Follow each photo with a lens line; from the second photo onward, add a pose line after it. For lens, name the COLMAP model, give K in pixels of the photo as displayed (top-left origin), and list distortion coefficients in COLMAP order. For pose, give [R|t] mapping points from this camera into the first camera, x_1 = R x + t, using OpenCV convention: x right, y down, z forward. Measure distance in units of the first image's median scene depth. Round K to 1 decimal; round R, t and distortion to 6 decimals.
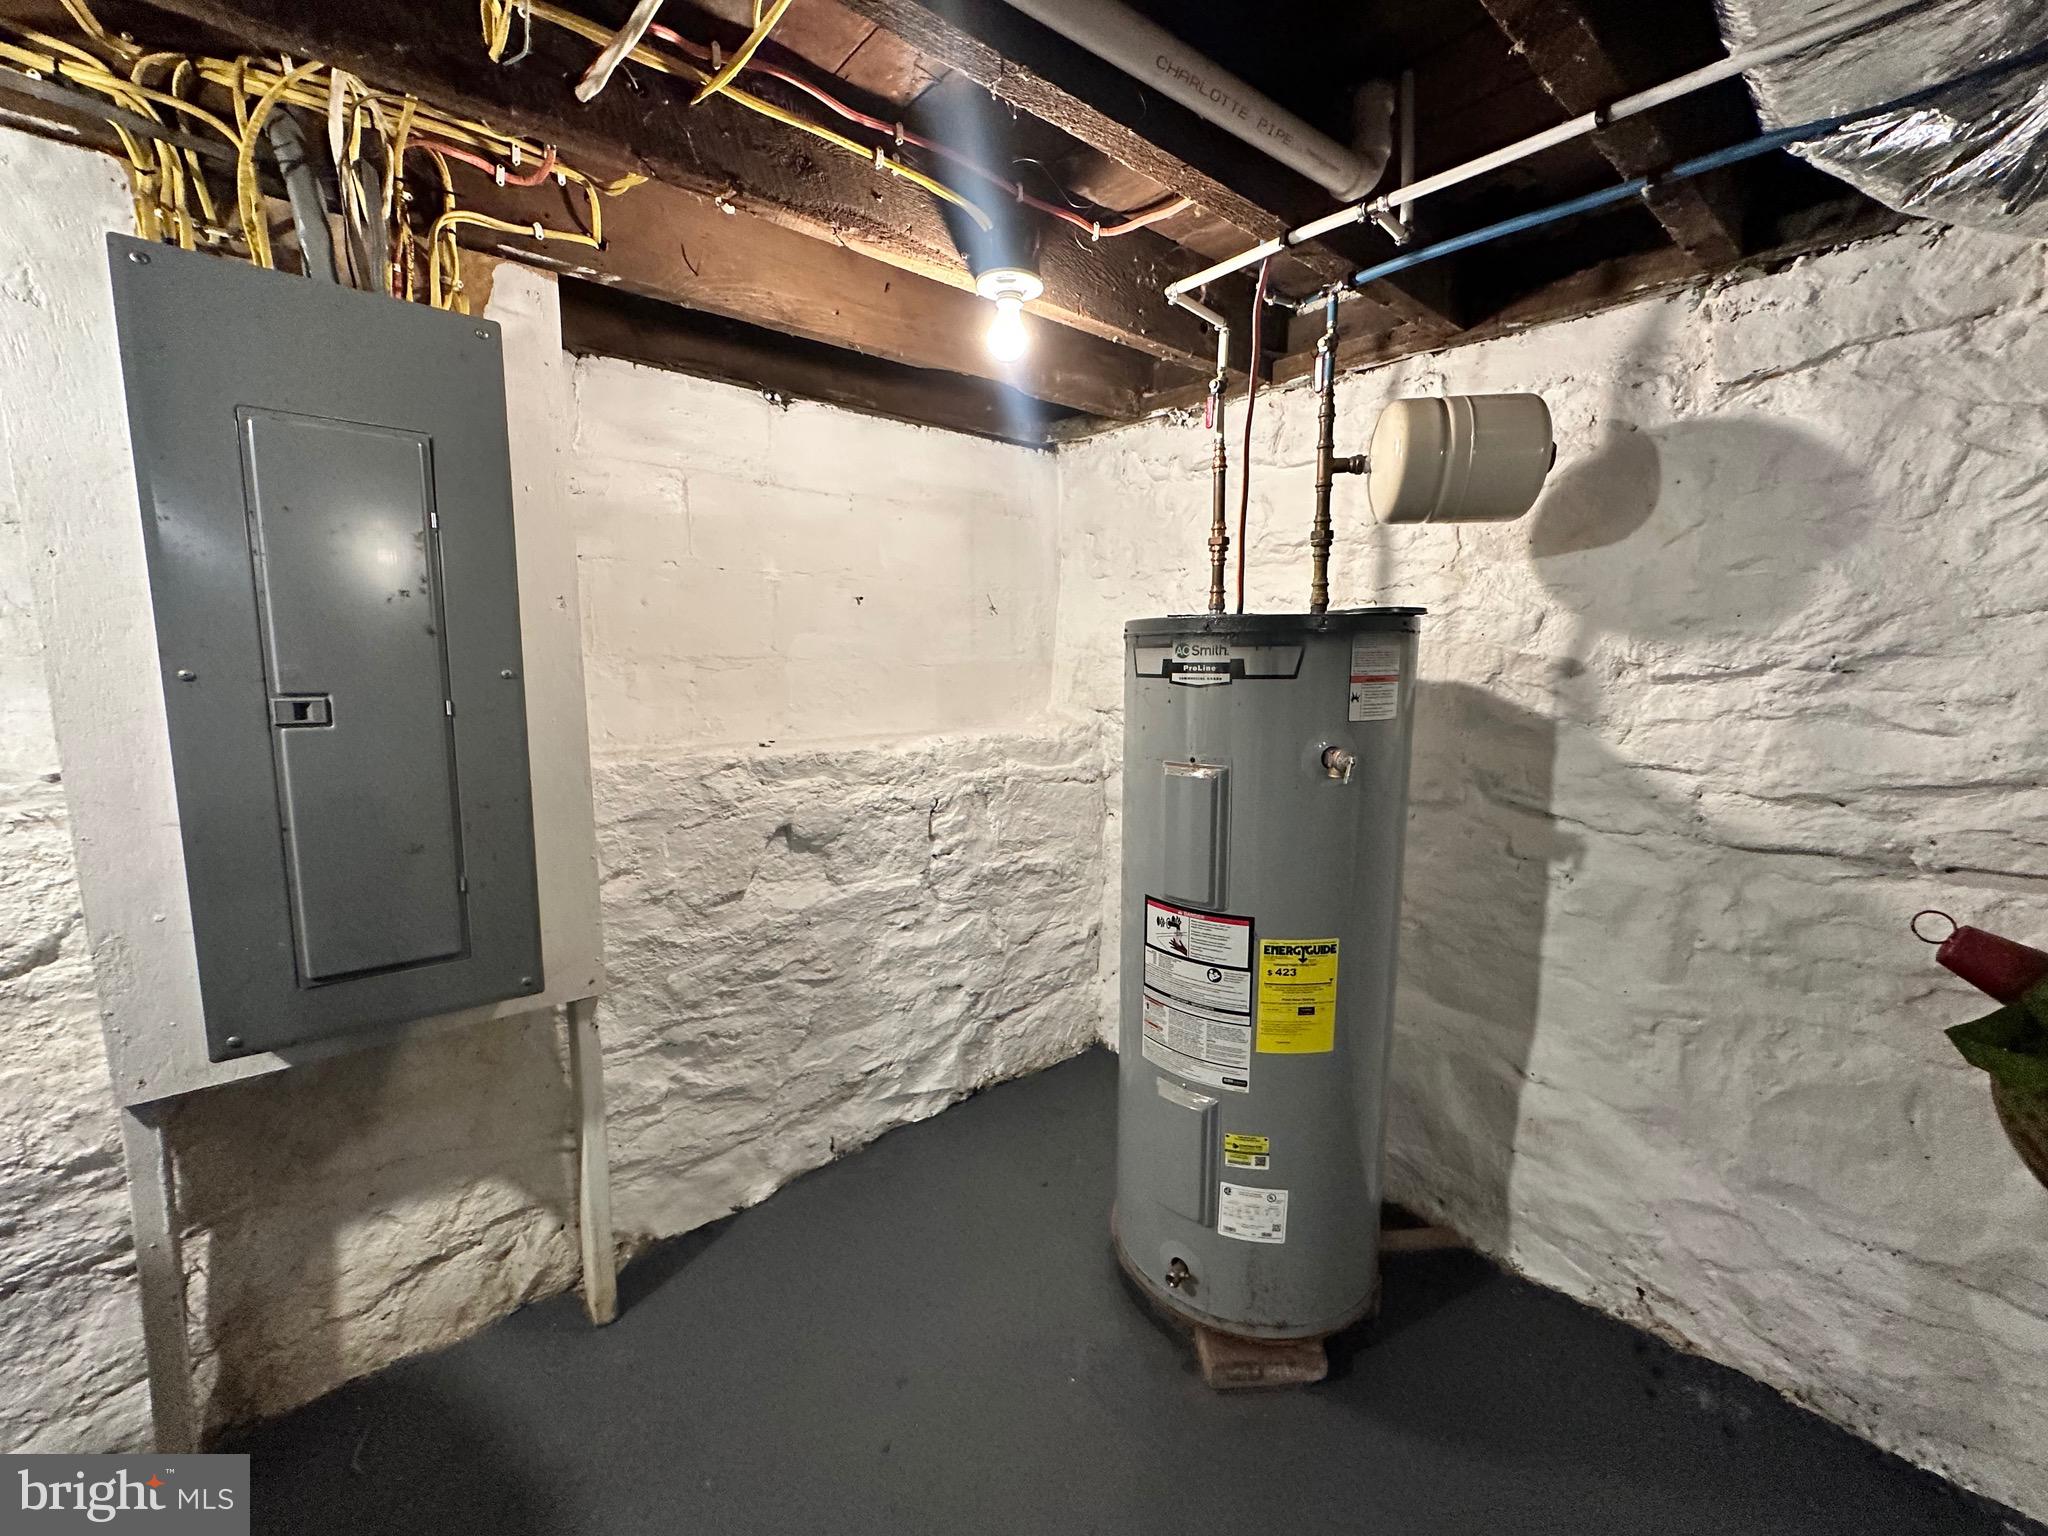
lens RADIAL K [[815.1, 0, 1027.2], [0, 815.1, 767.4], [0, 0, 1]] dist [-0.003926, 0.000535]
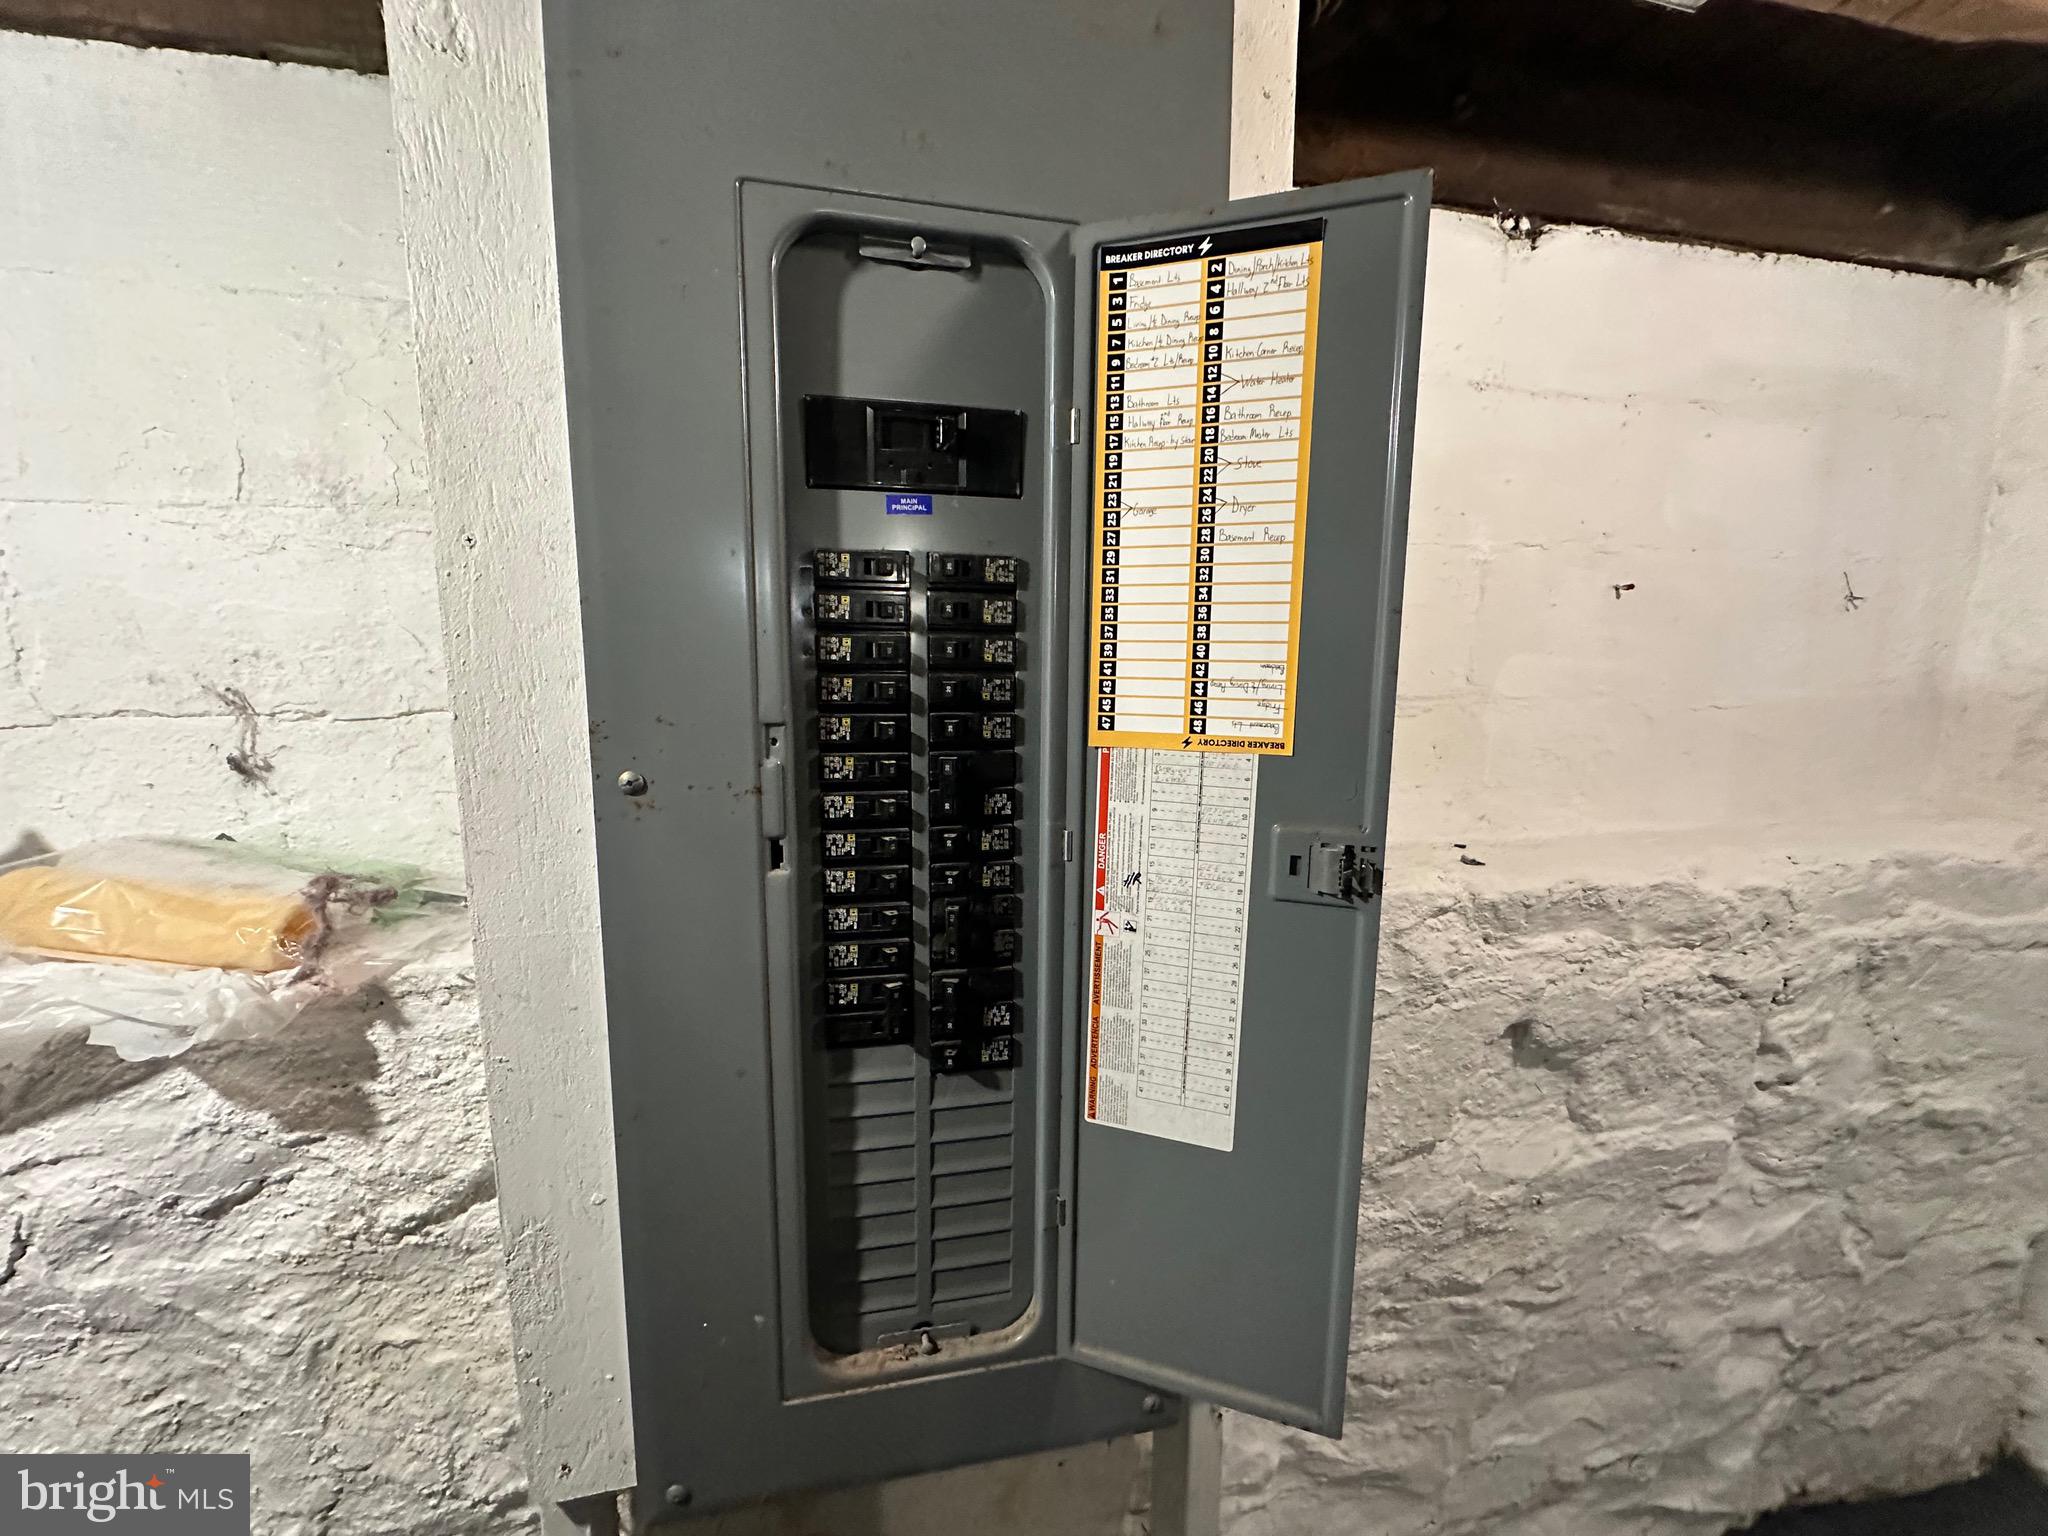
lens RADIAL K [[815.1, 0, 1027.2], [0, 815.1, 767.4], [0, 0, 1]] dist [-0.003926, 0.000535]
pose [[0.885201, 0.052287, -0.462260, -0.327112], [-0.056833, 0.998375, 0.004096, -0.072880], [0.461724, 0.022646, 0.886735, 0.366342]]
